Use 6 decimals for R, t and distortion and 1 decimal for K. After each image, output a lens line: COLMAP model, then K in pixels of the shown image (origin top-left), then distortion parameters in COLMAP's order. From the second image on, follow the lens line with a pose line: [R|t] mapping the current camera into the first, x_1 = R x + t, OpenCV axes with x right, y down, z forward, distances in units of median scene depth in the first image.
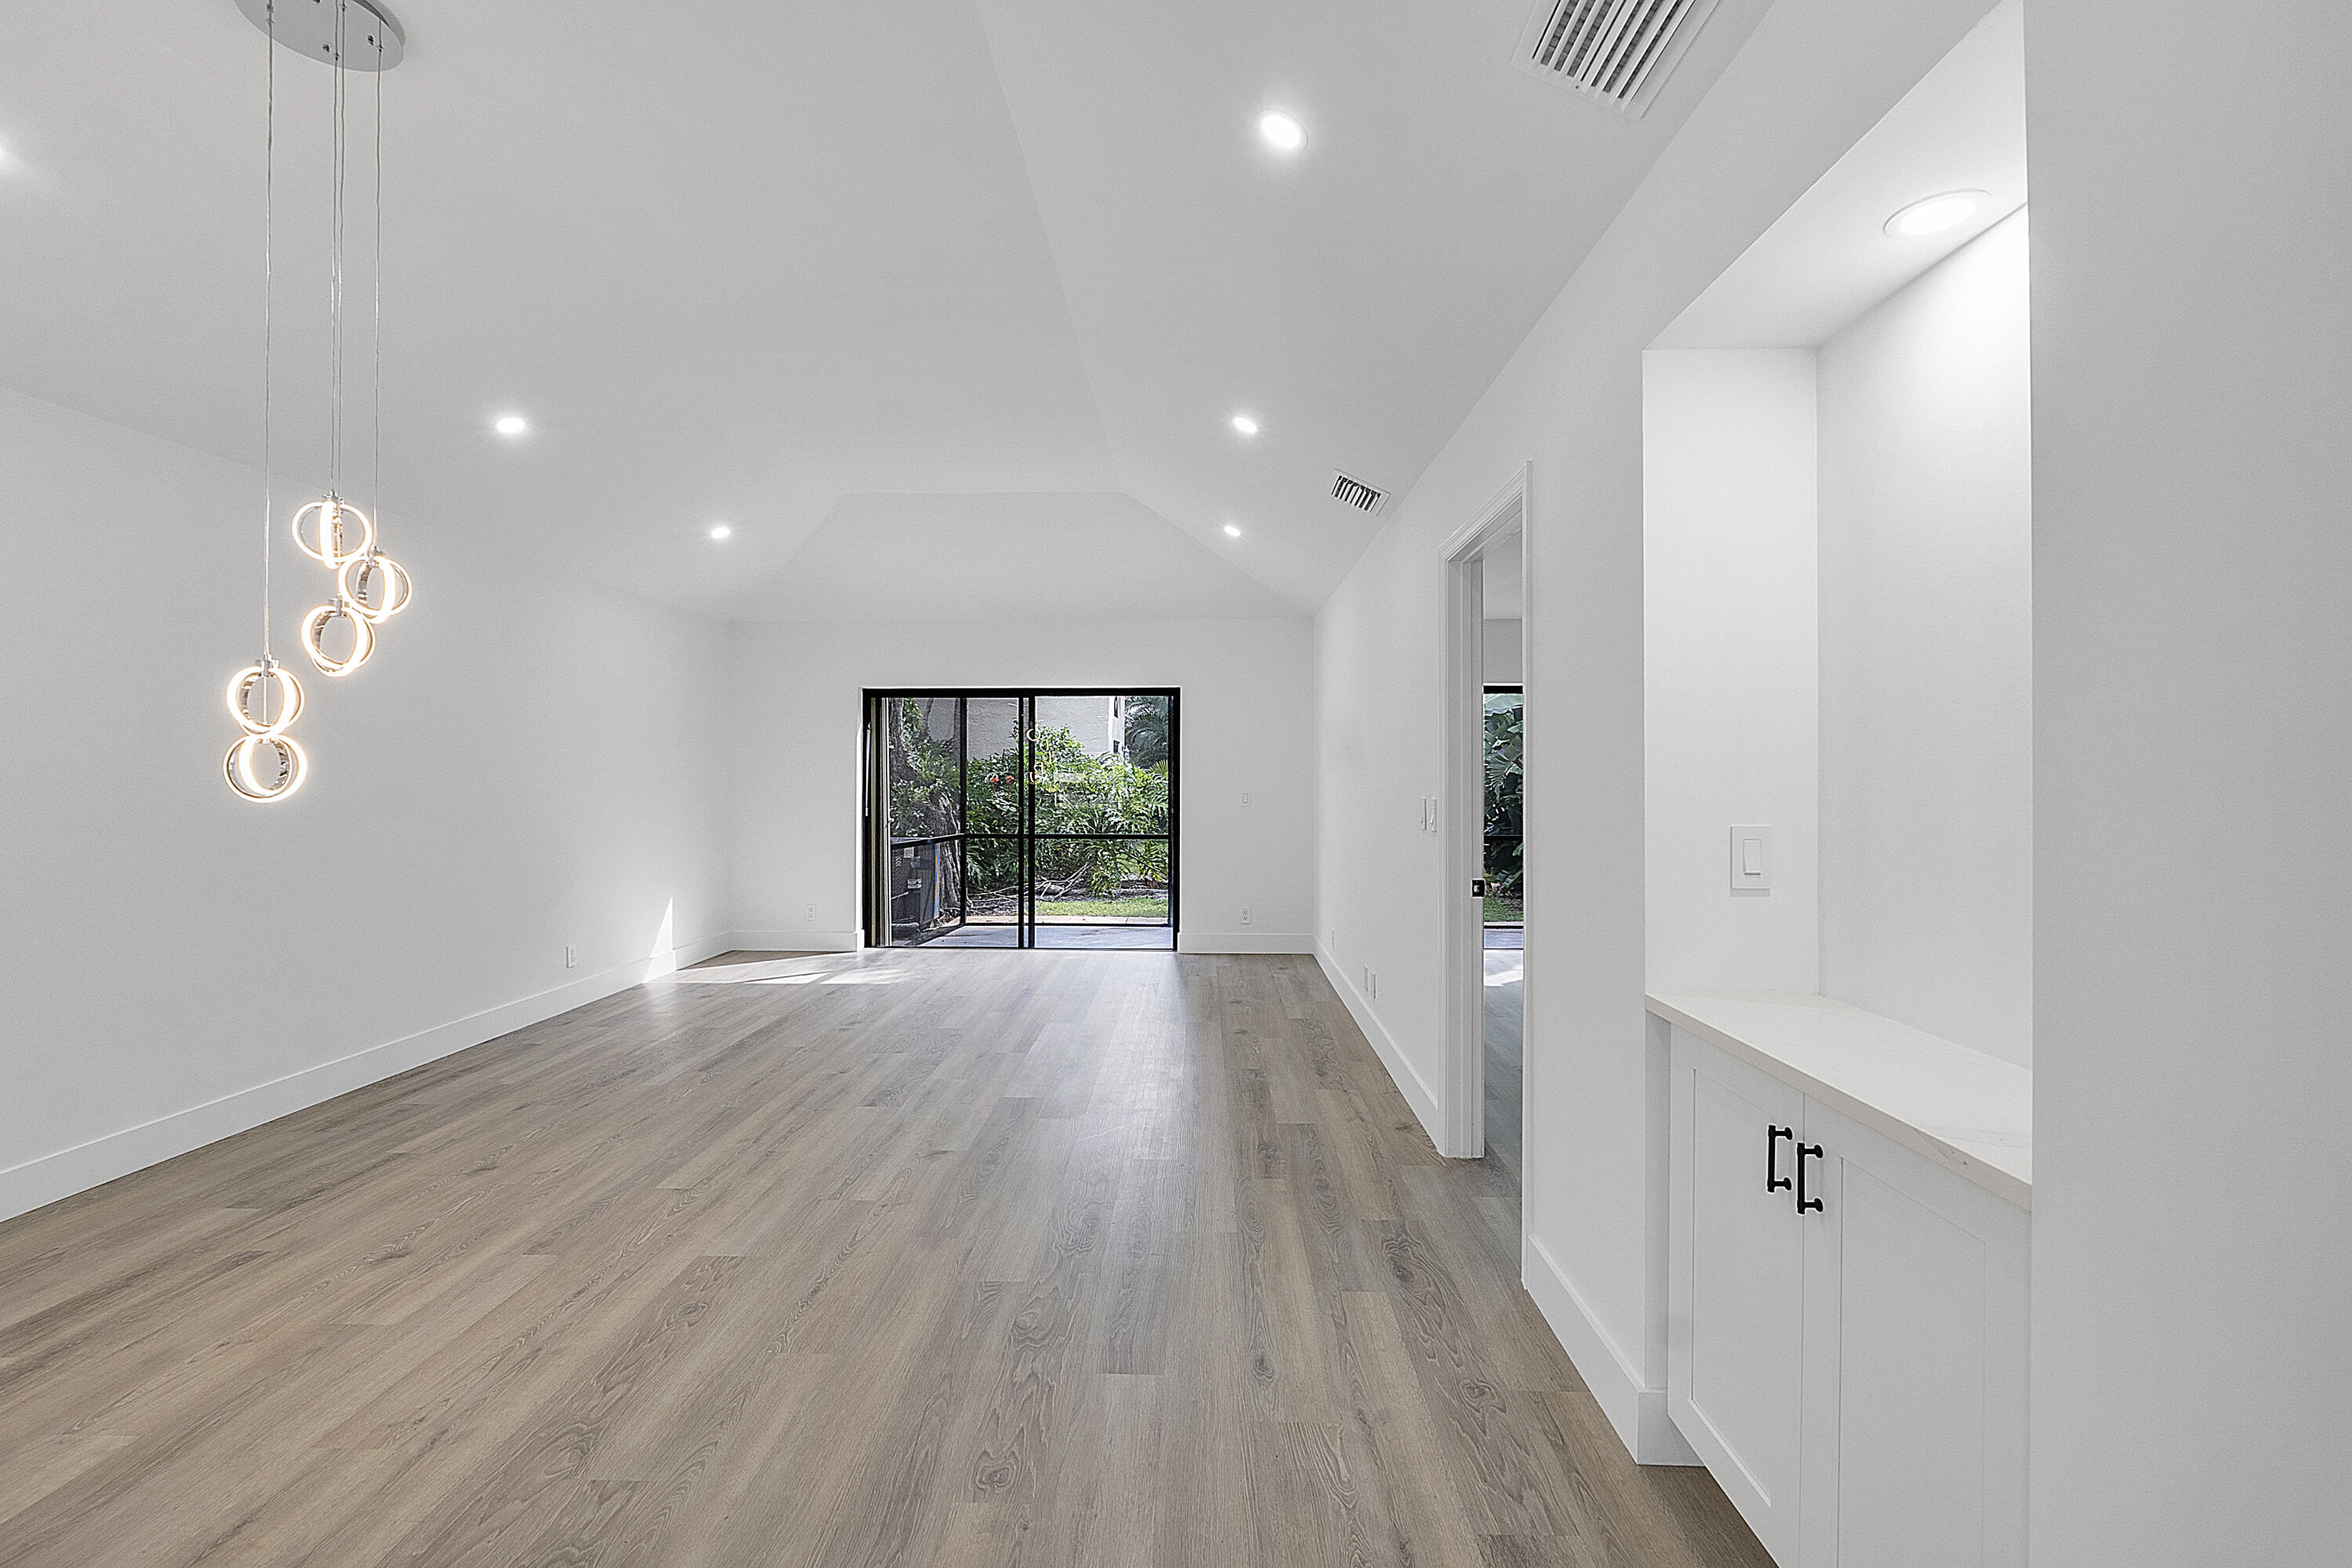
lens RADIAL K [[995.8, 0, 1167.1], [0, 995.8, 759.9], [0, 0, 1]] dist [-0.001891, -0.000336]
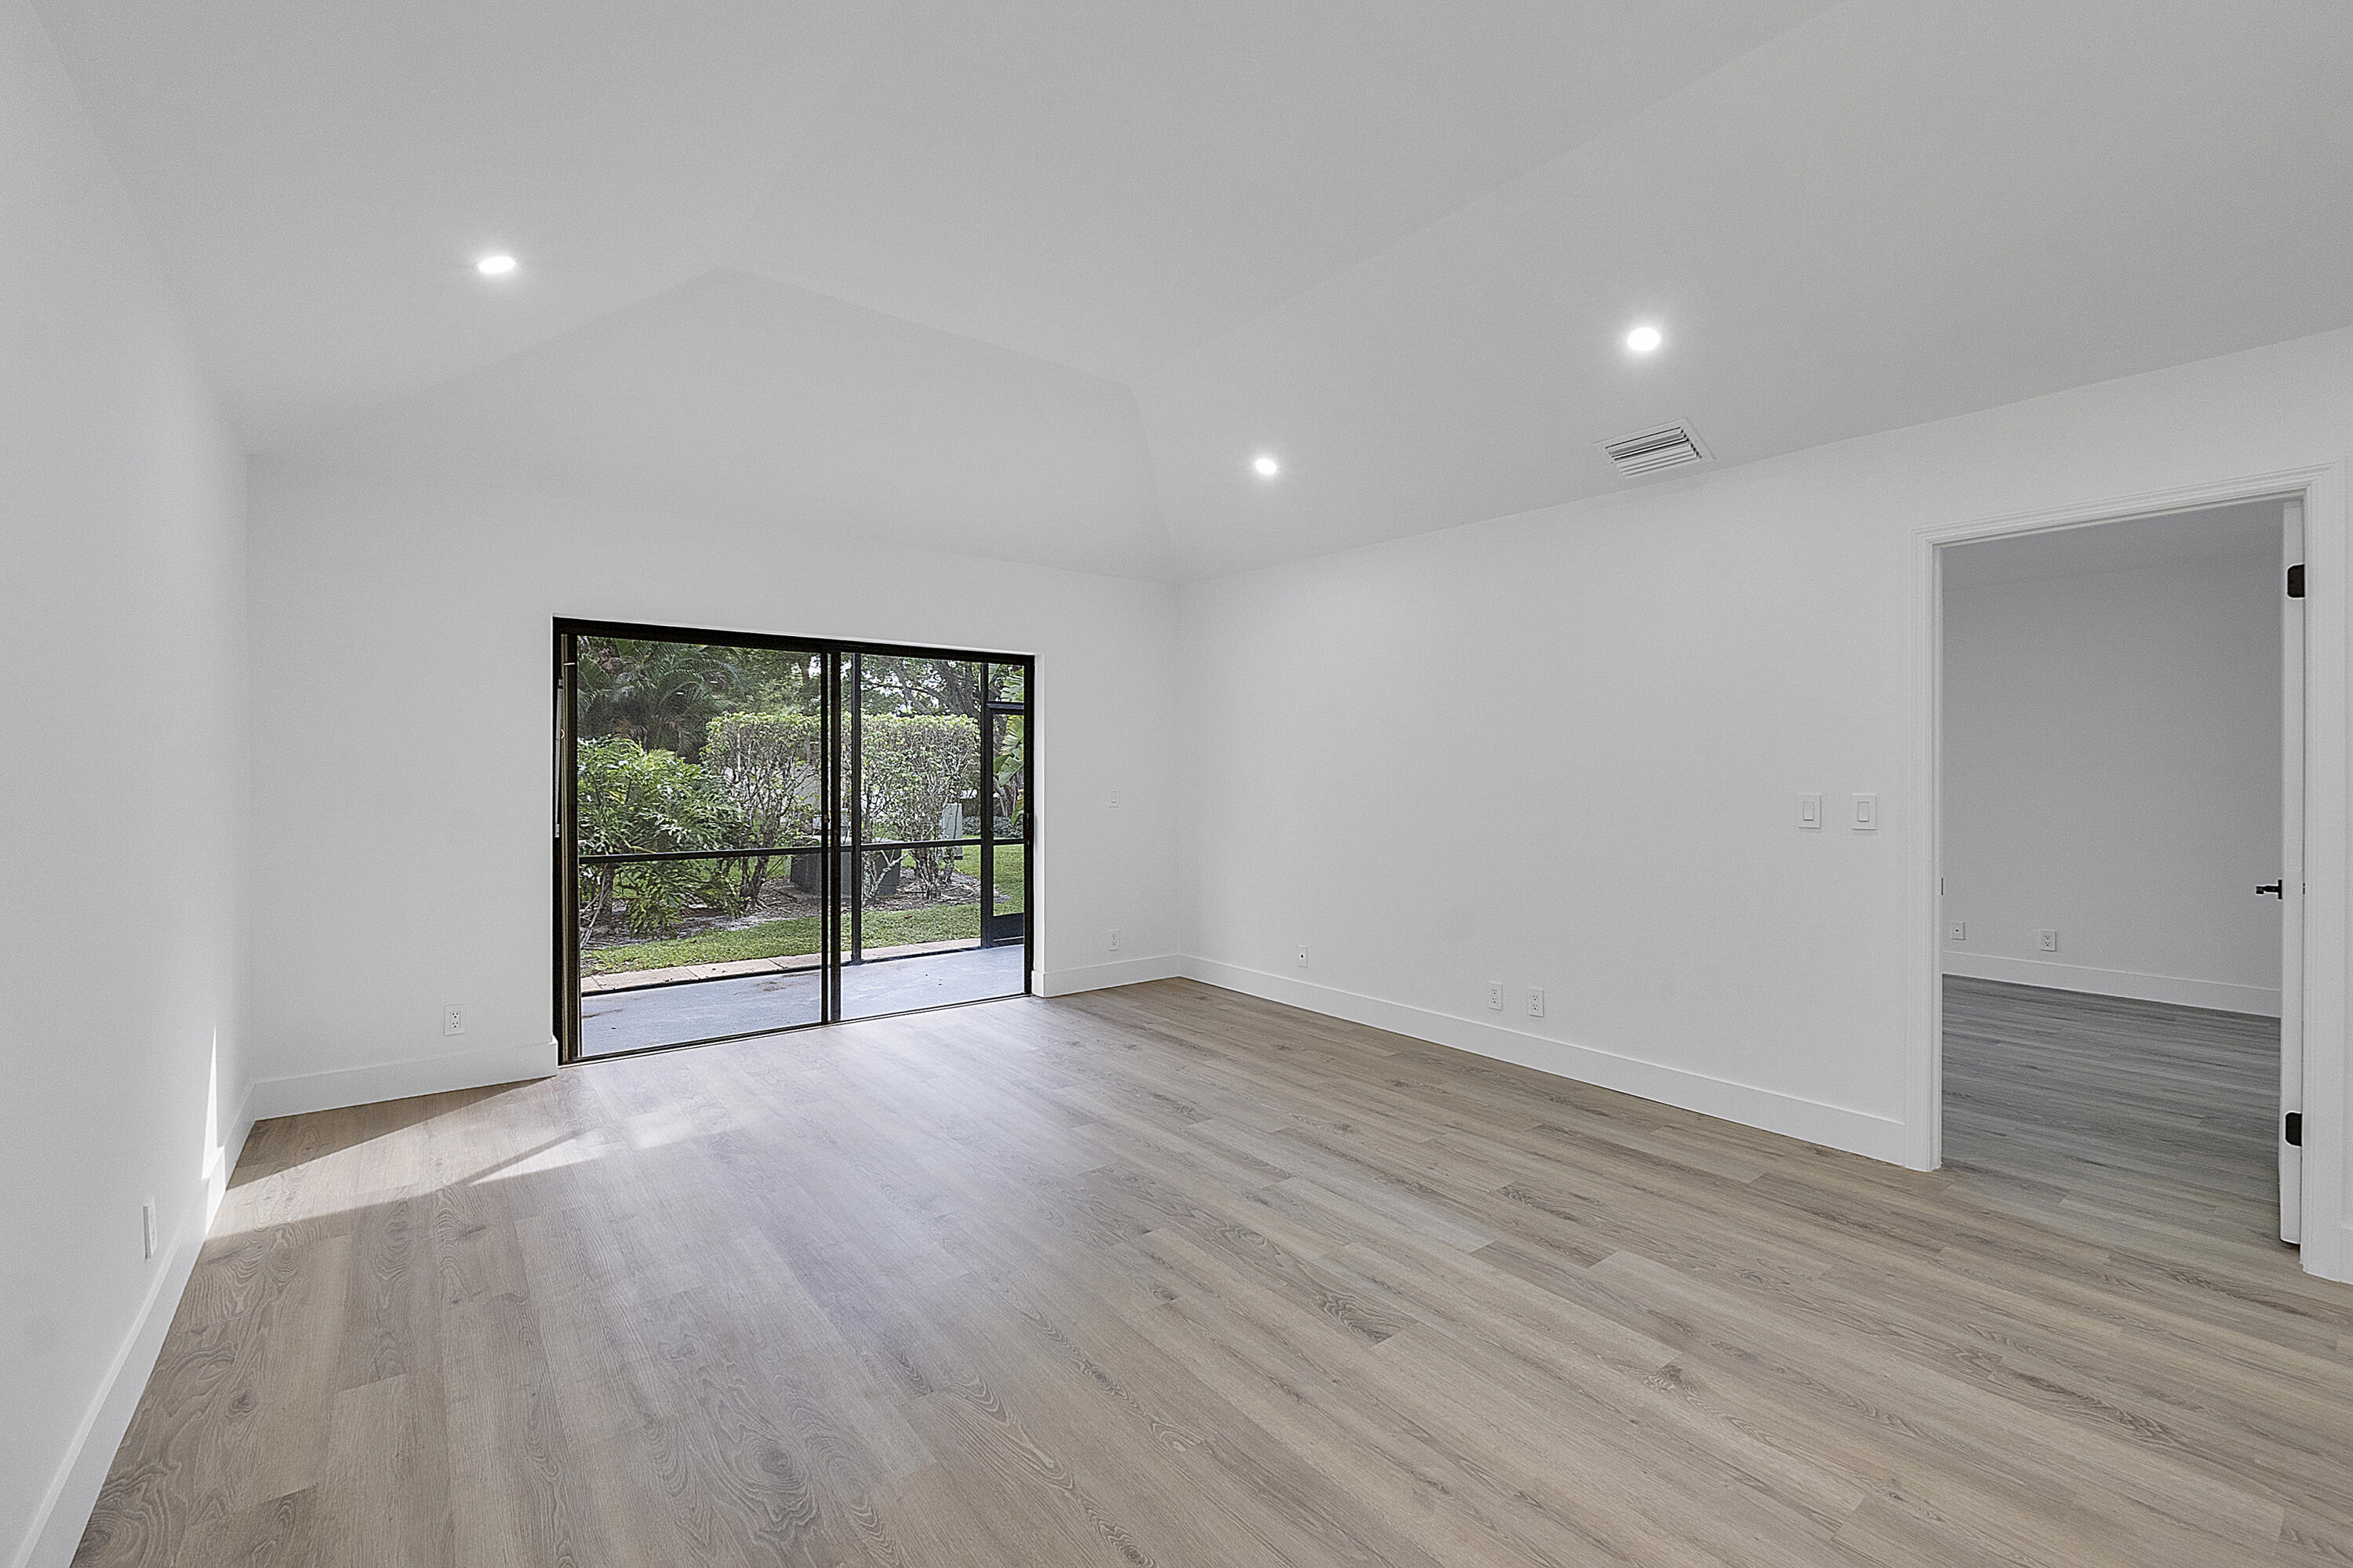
lens RADIAL K [[996.0, 0, 1174.2], [0, 996.0, 776.5], [0, 0, 1]] dist [-0.003524, -0.000743]
pose [[0.768222, -0.001700, 0.640182, -0.649552], [-0.012674, 0.999760, 0.017863, 0.010084], [-0.640058, -0.021837, 0.768016, 0.545786]]
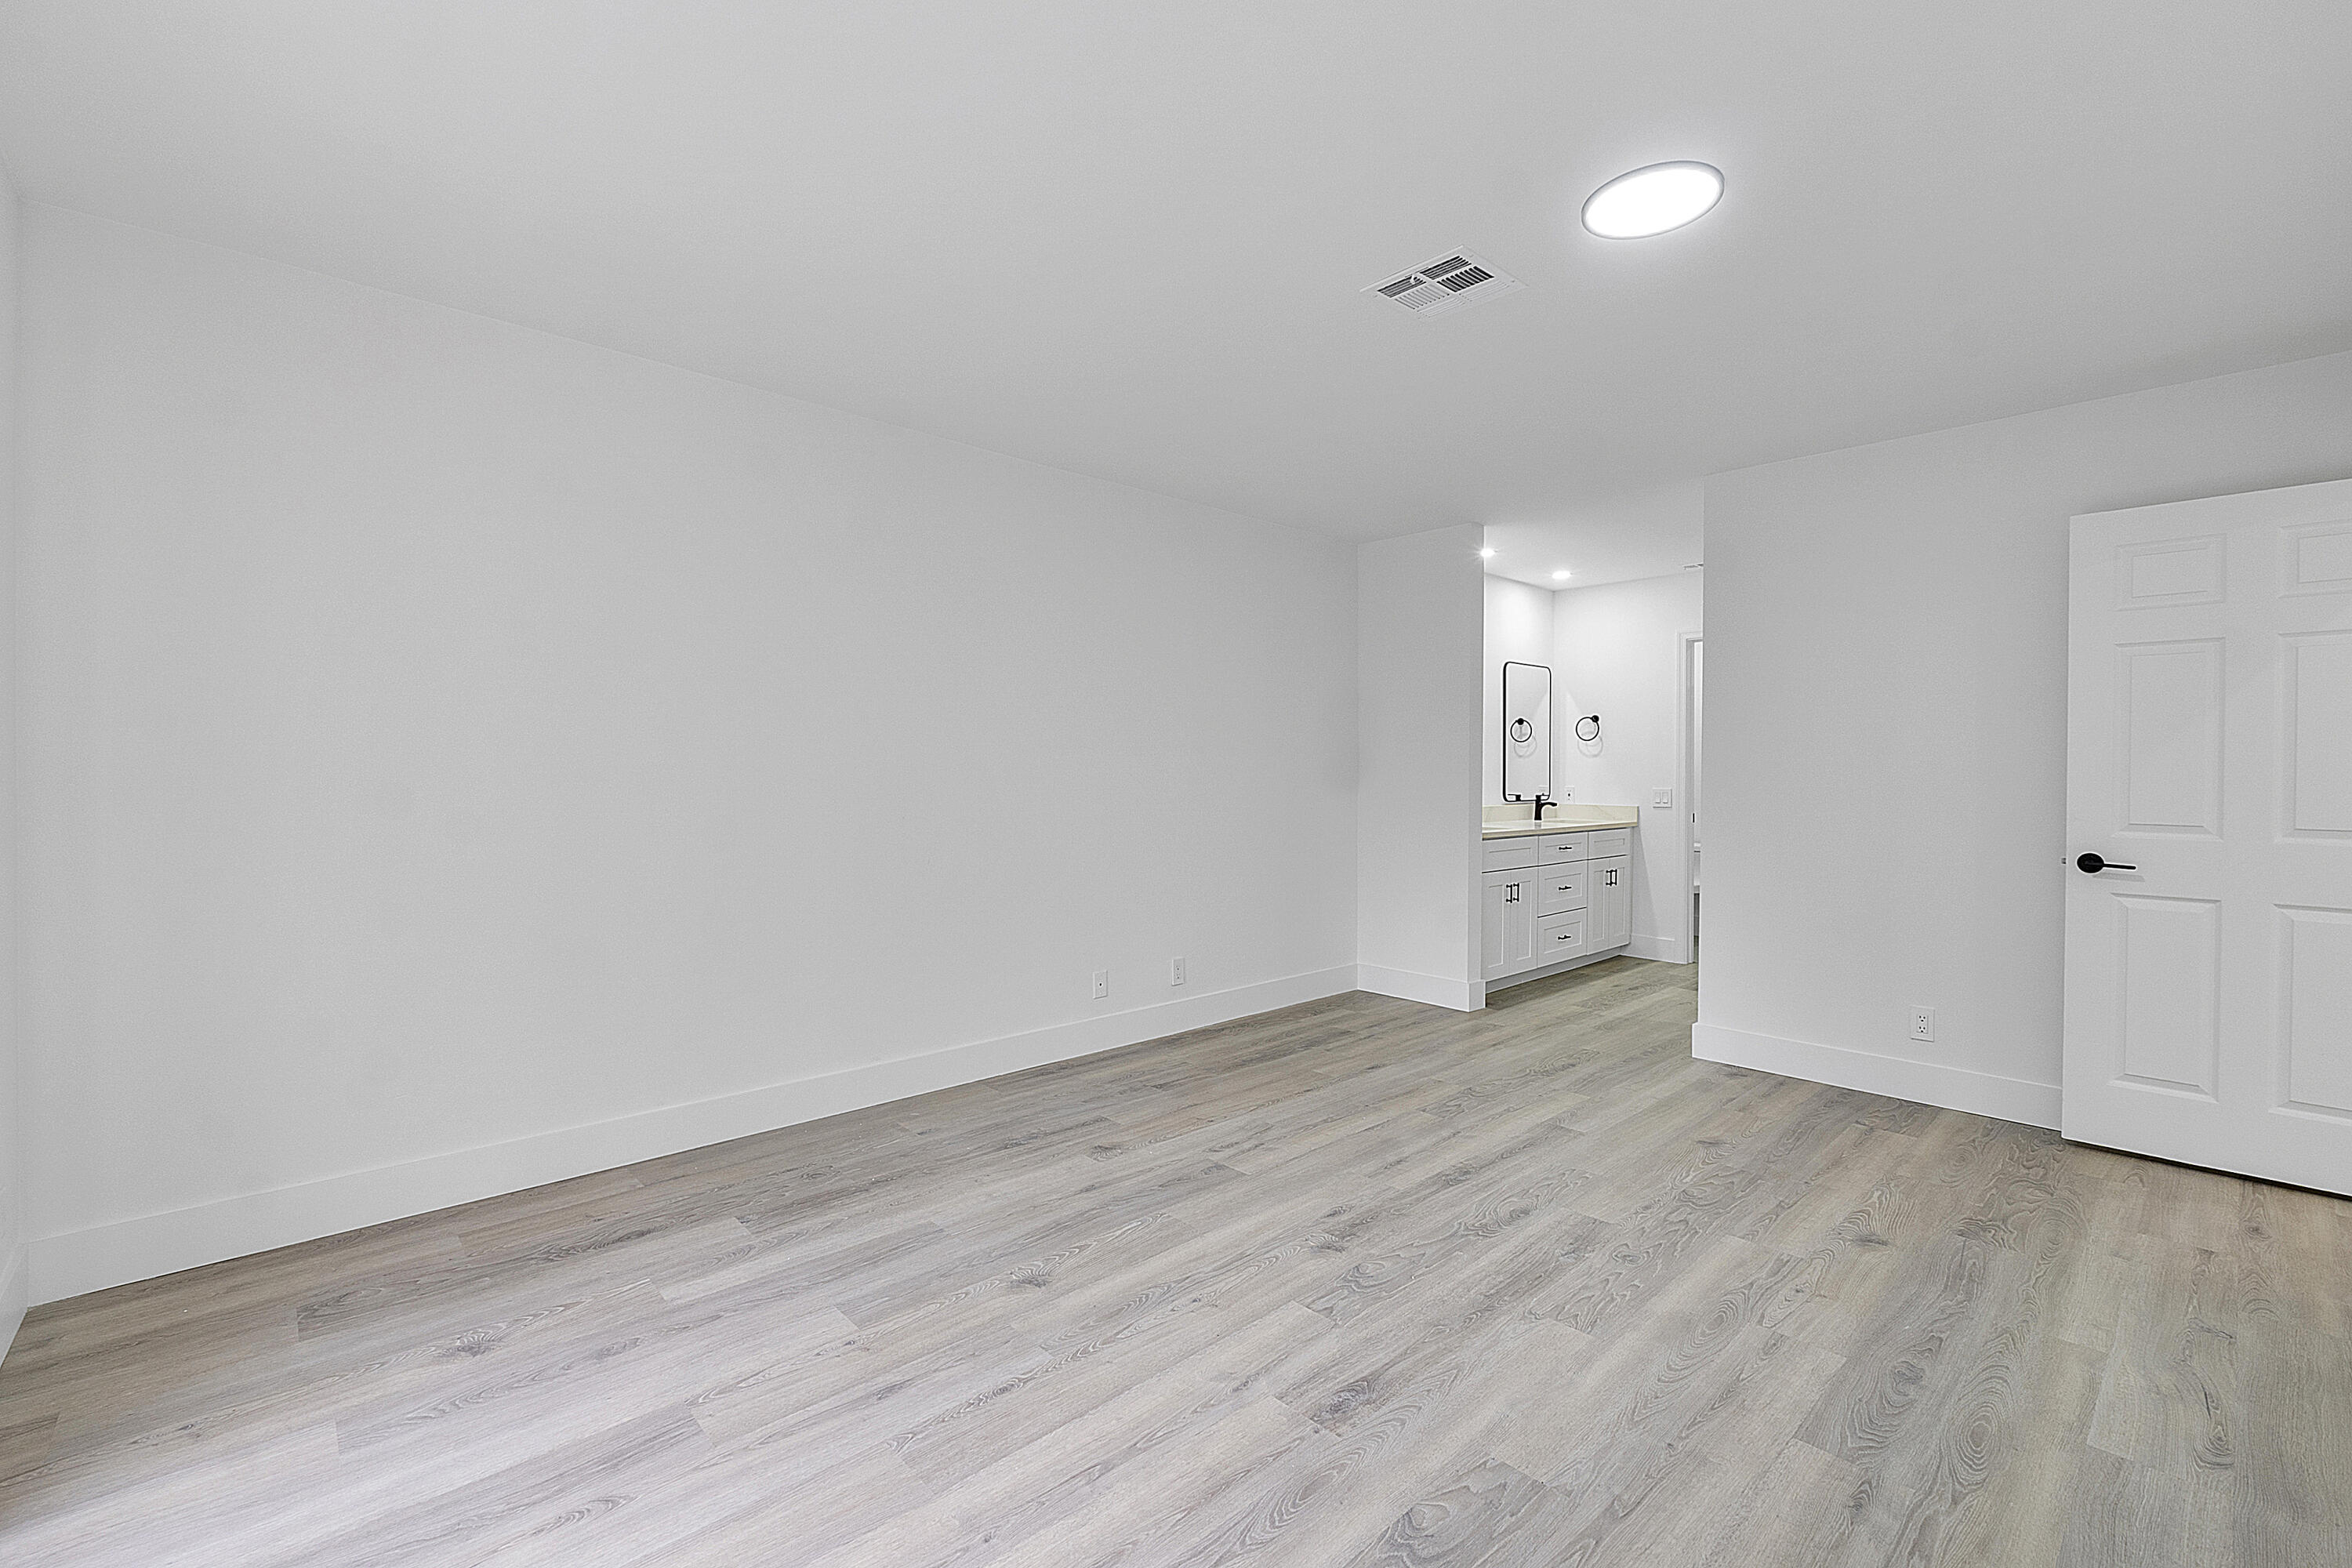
lens RADIAL K [[994.2, 0, 1176.0], [0, 994.2, 784.0], [0, 0, 1]] dist [-0.001175, -0.000541]
pose [[-0.691077, -0.010881, 0.722699, 0.338433], [-0.013729, 0.999904, 0.001927, 0.038663], [-0.722650, -0.008590, -0.691160, 1.528263]]
